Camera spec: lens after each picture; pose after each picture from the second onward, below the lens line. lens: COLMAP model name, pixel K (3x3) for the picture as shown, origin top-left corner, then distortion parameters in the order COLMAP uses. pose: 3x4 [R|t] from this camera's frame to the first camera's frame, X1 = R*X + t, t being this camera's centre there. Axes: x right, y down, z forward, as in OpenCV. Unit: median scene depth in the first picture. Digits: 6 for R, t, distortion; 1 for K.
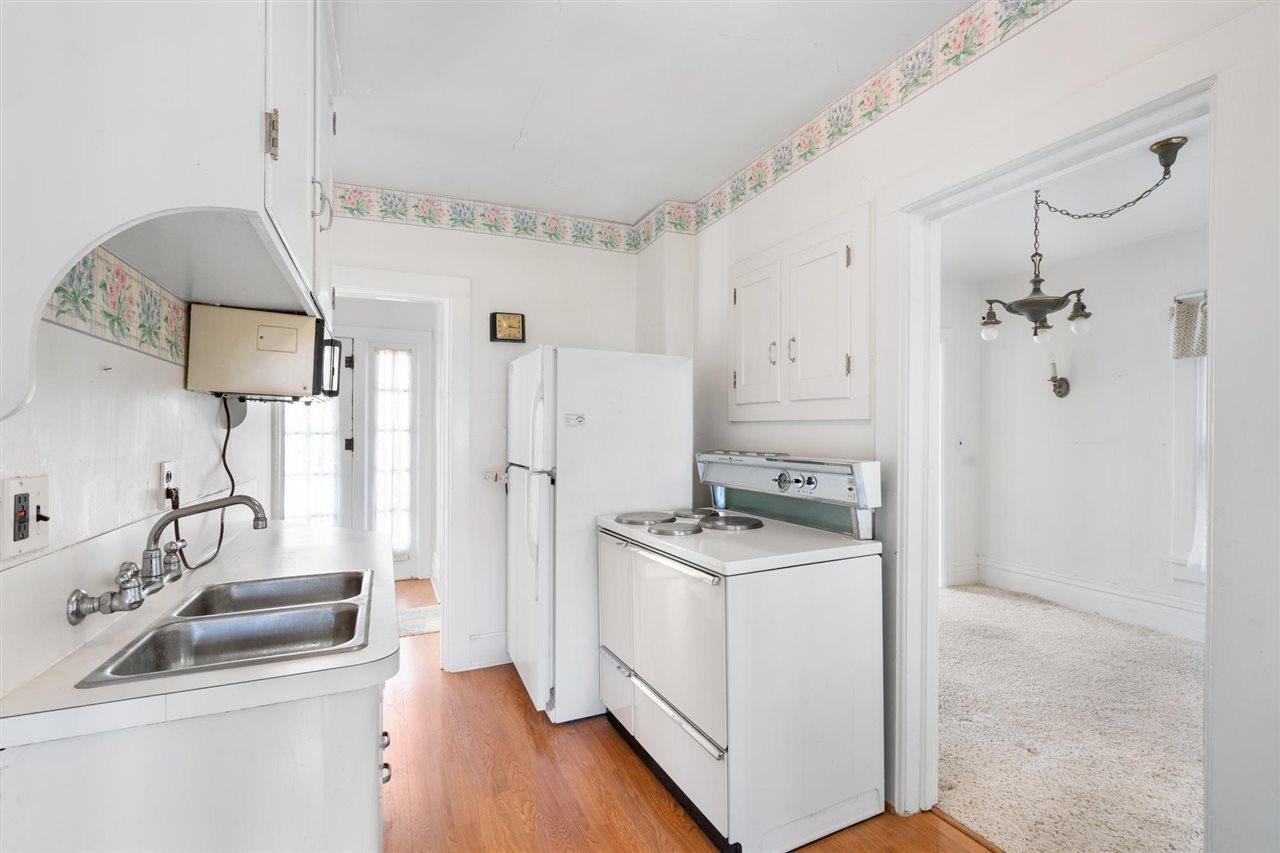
lens RADIAL K [[578.7, 0, 644.0], [0, 578.7, 428.4], [0, 0, 1]] dist [-0.000429, 0.000620]
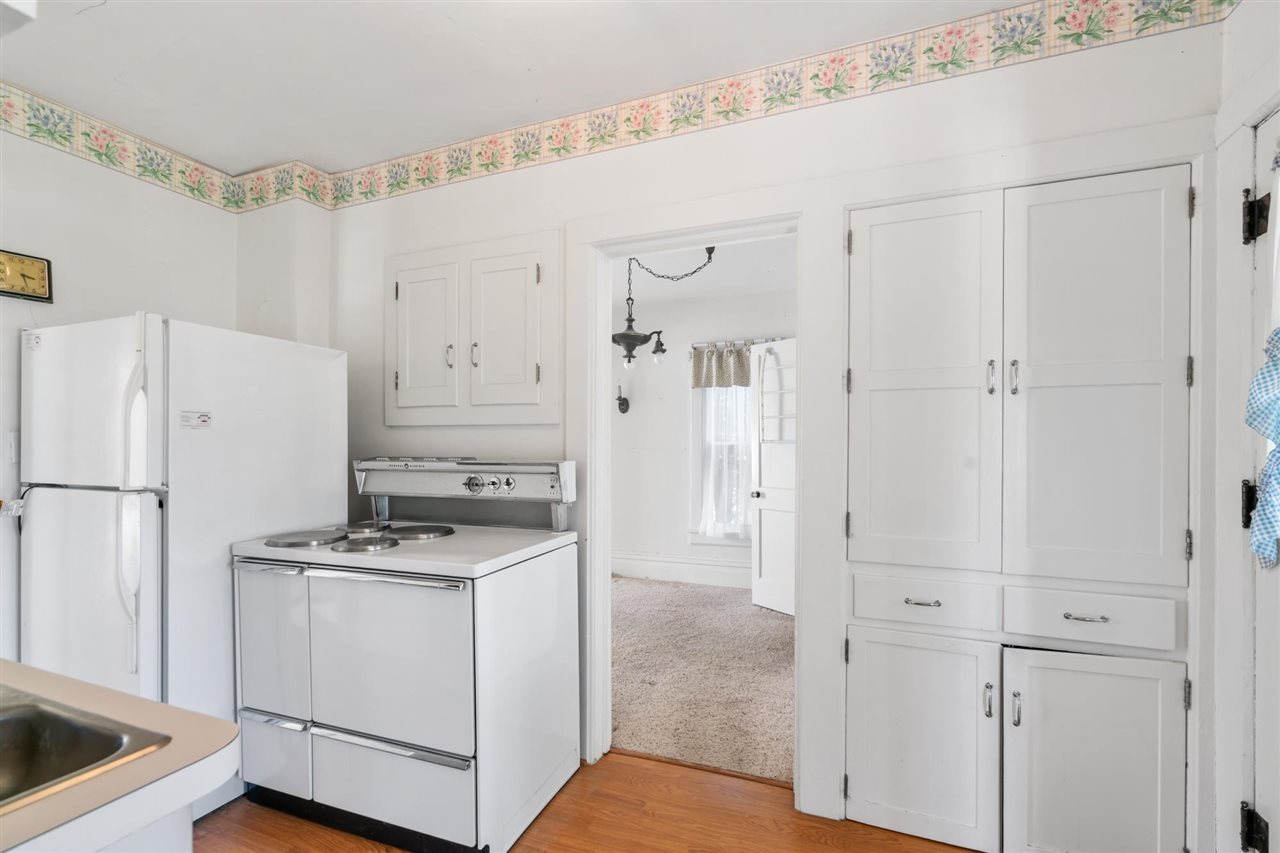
lens RADIAL K [[584.2, 0, 639.5], [0, 584.2, 442.5], [0, 0, 1]] dist [-0.000846, 0.000912]
pose [[0.732976, -0.001179, 0.680253, -0.216435], [-0.000067, 0.999998, 0.001805, 0.014628], [-0.680254, -0.001369, 0.732975, 0.055933]]
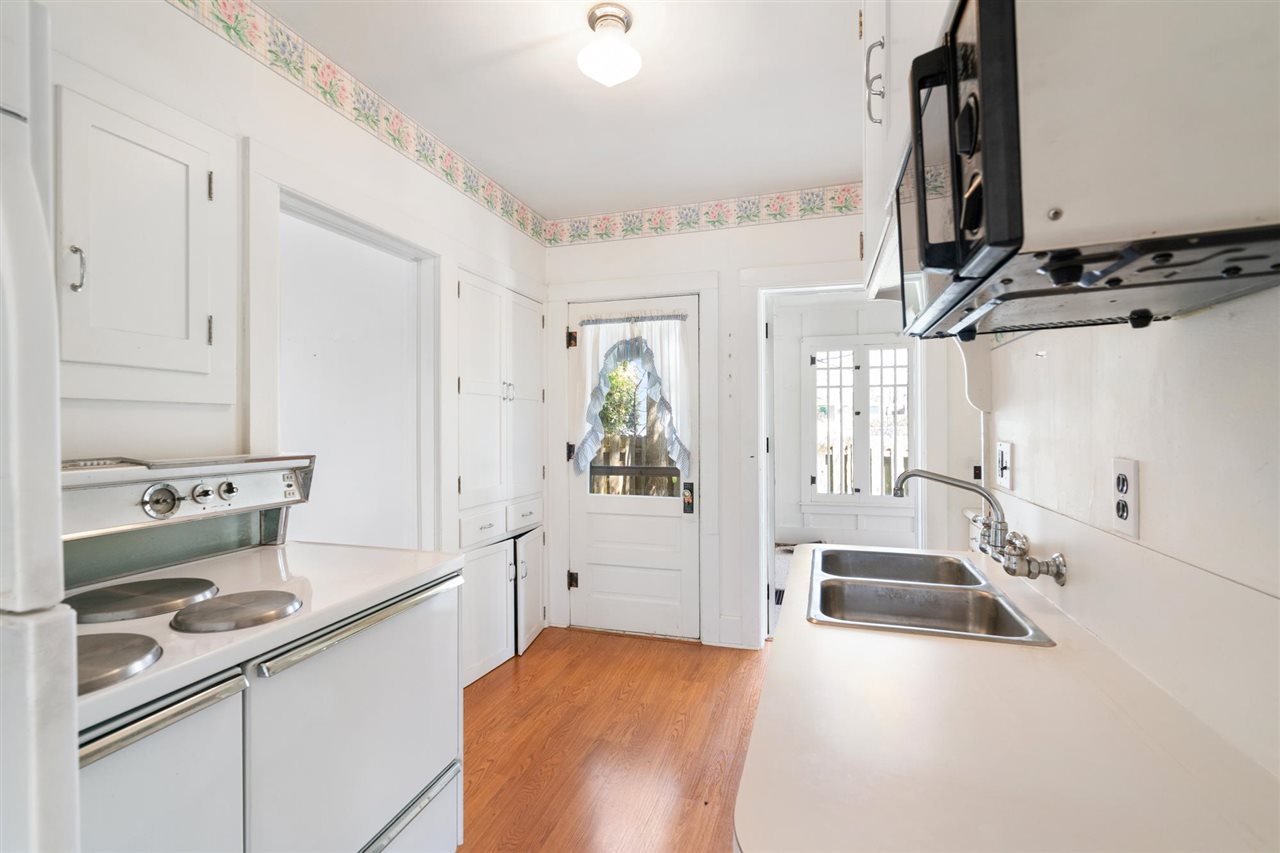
lens RADIAL K [[581.2, 0, 635.9], [0, 581.2, 424.0], [0, 0, 1]] dist [-0.001193, 0.000162]
pose [[-0.739314, 0.004221, 0.673348, -0.475388], [0.001114, 0.999987, -0.005046, 0.013233], [-0.673360, -0.002980, -0.739308, 1.002888]]
